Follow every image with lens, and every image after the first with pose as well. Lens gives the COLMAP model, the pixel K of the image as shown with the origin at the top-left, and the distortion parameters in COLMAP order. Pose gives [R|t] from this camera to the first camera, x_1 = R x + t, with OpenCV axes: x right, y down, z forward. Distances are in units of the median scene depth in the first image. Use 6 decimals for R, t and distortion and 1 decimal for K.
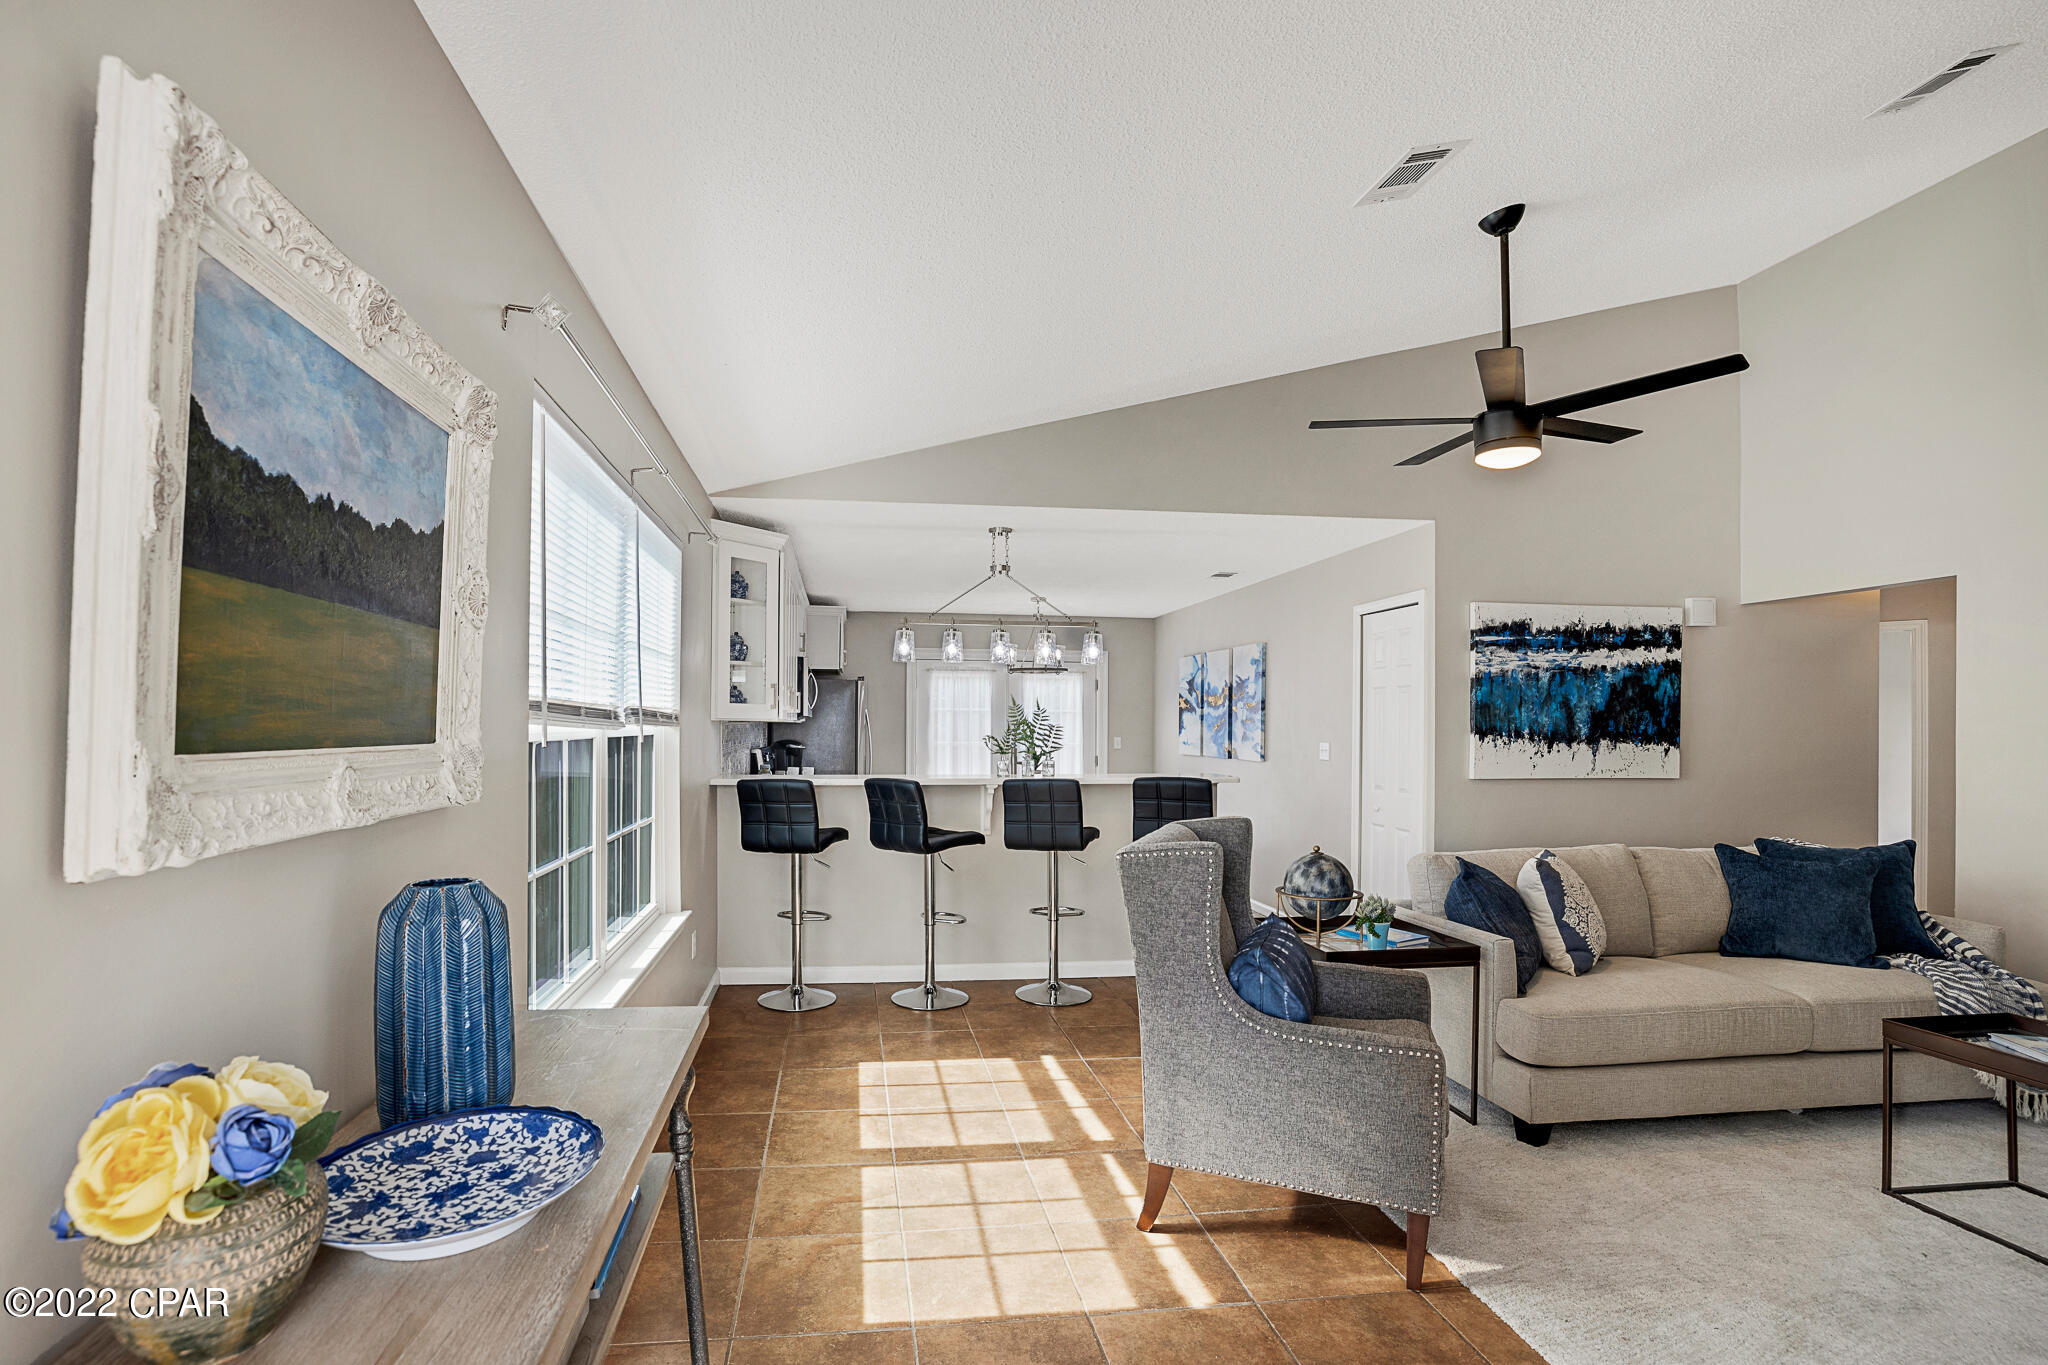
lens RADIAL K [[915.5, 0, 972.8], [0, 915.5, 728.5], [0, 0, 1]] dist [-0.032609, 0.004303]
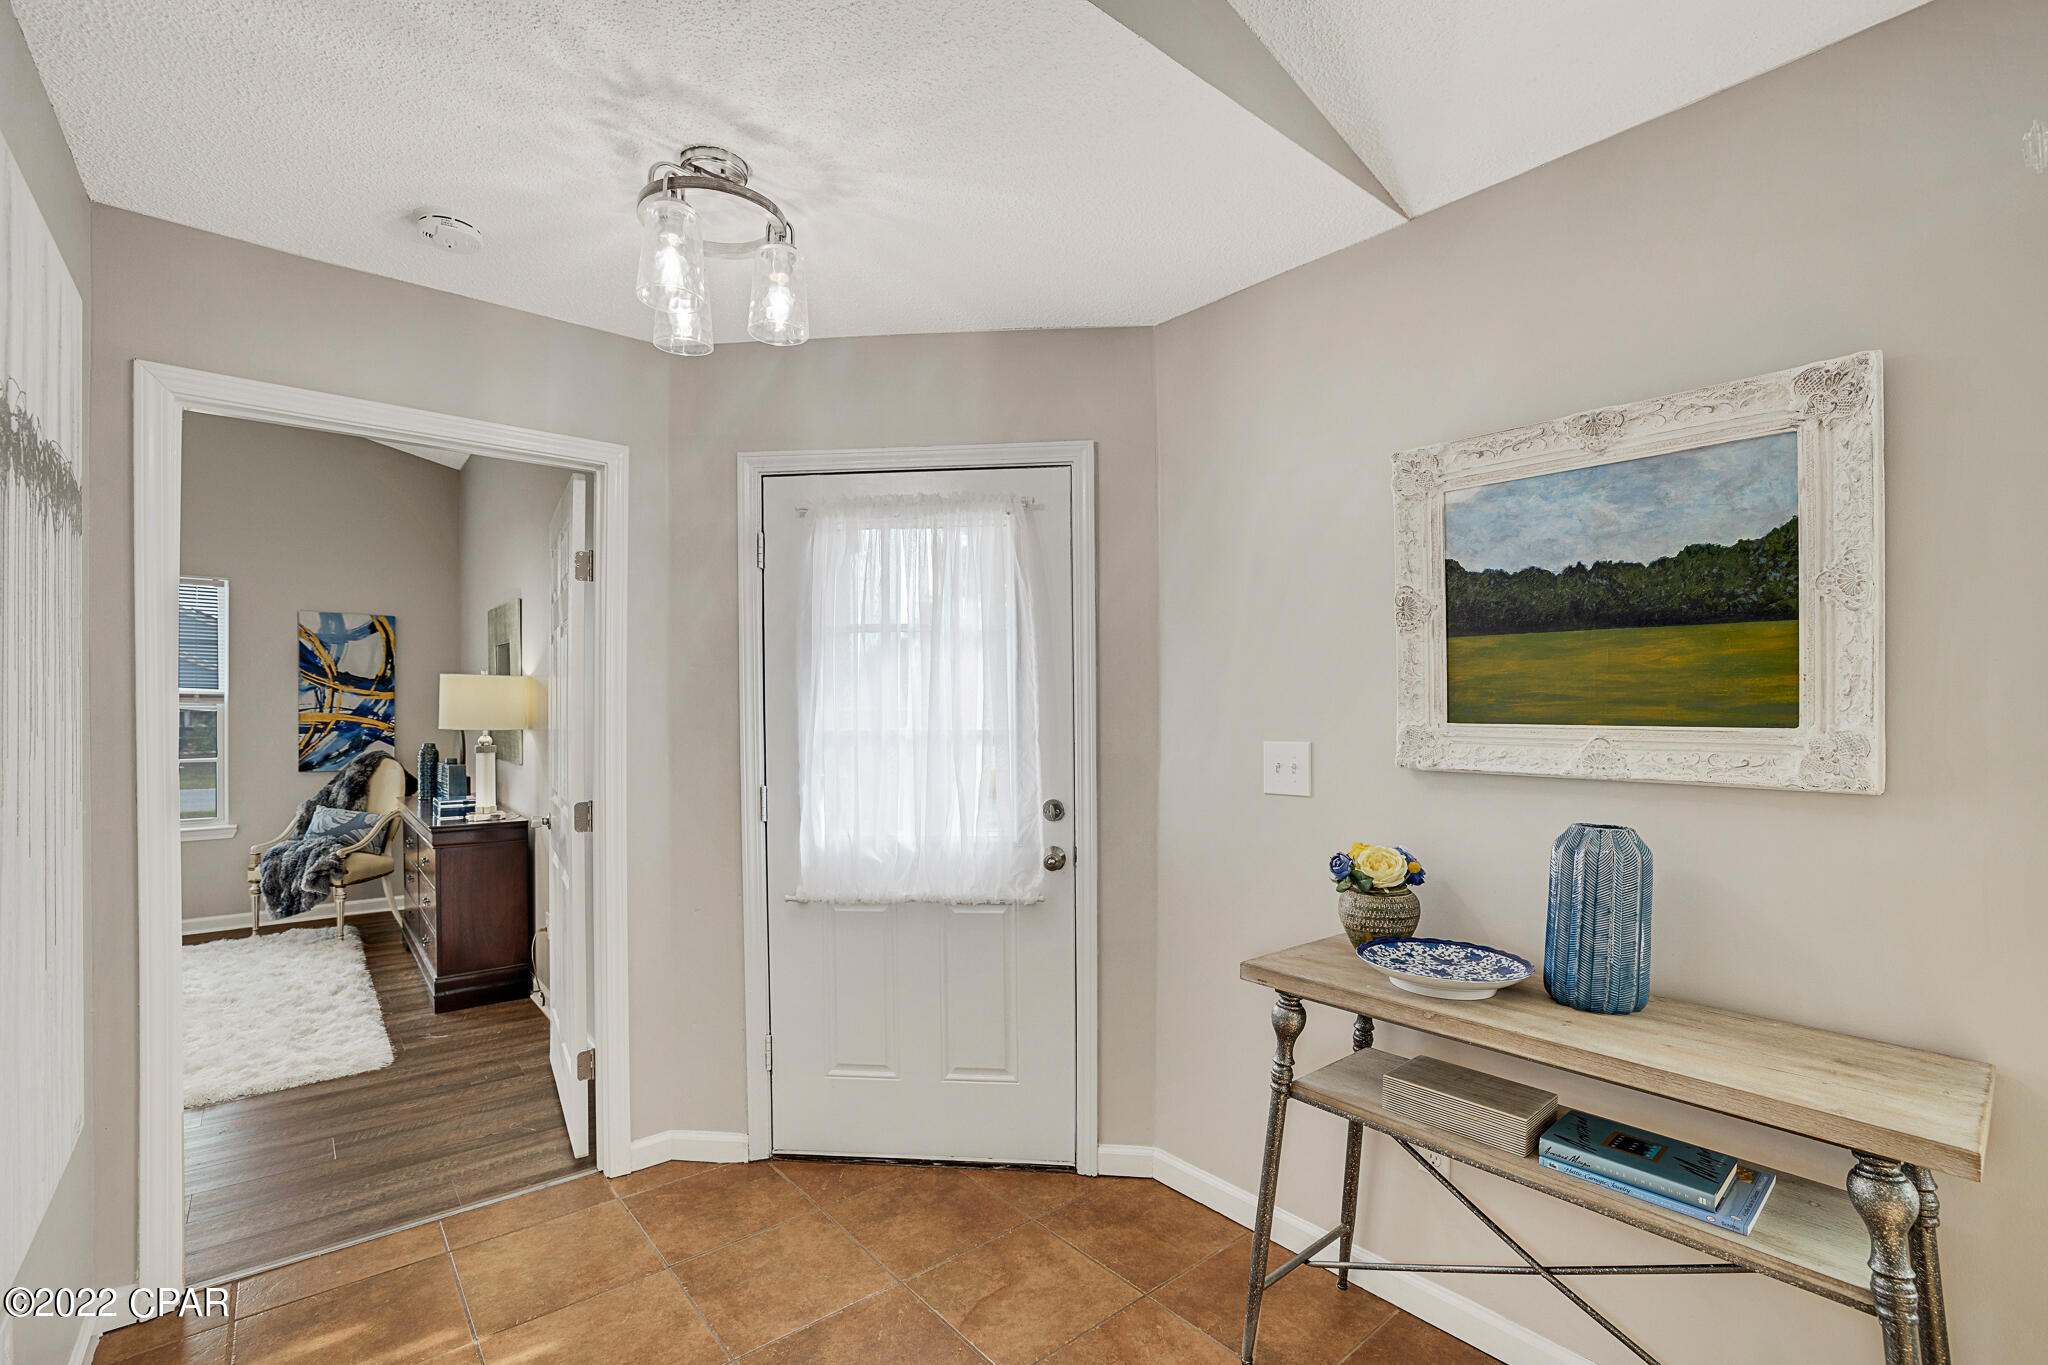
lens RADIAL K [[884.1, 0, 1055.2], [0, 884.1, 703.8], [0, 0, 1]] dist [-0.030773, 0.005725]
pose [[-0.820947, -0.009697, -0.570922, 0.373148], [-0.009719, 0.999948, -0.003008, -0.000204], [0.570921, 0.003079, -0.820999, 0.715178]]
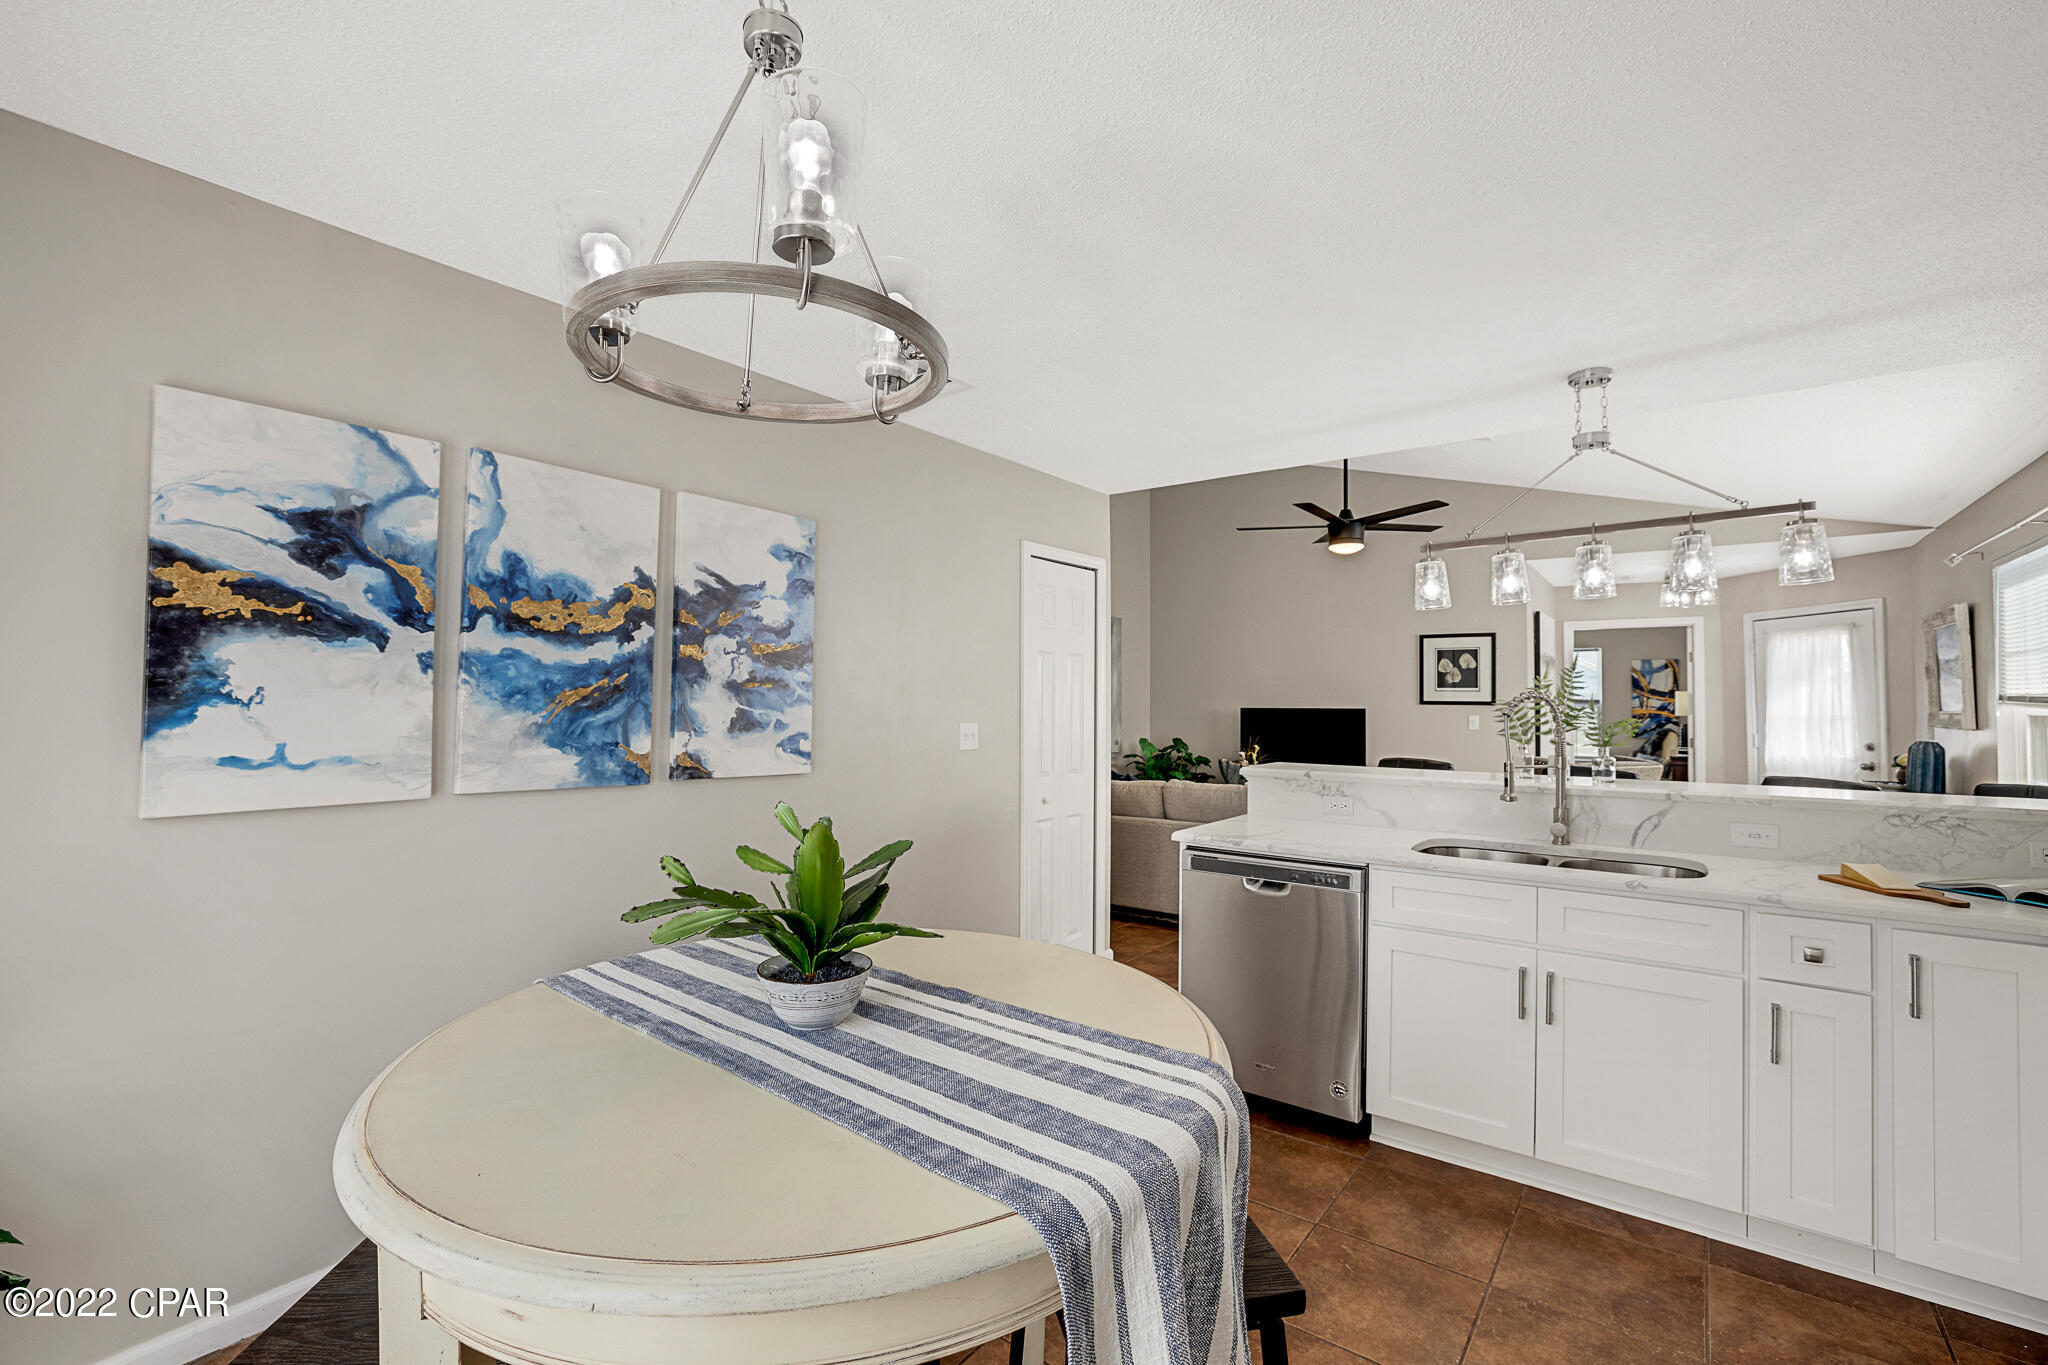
lens RADIAL K [[901.9, 0, 980.7], [0, 901.9, 679.6], [0, 0, 1]] dist [-0.033054, 0.011032]
pose [[-0.699111, 0.007140, 0.714977, -0.192461], [-0.007771, 0.999815, -0.017582, -0.009519], [-0.714970, -0.017848, -0.698927, 3.251062]]
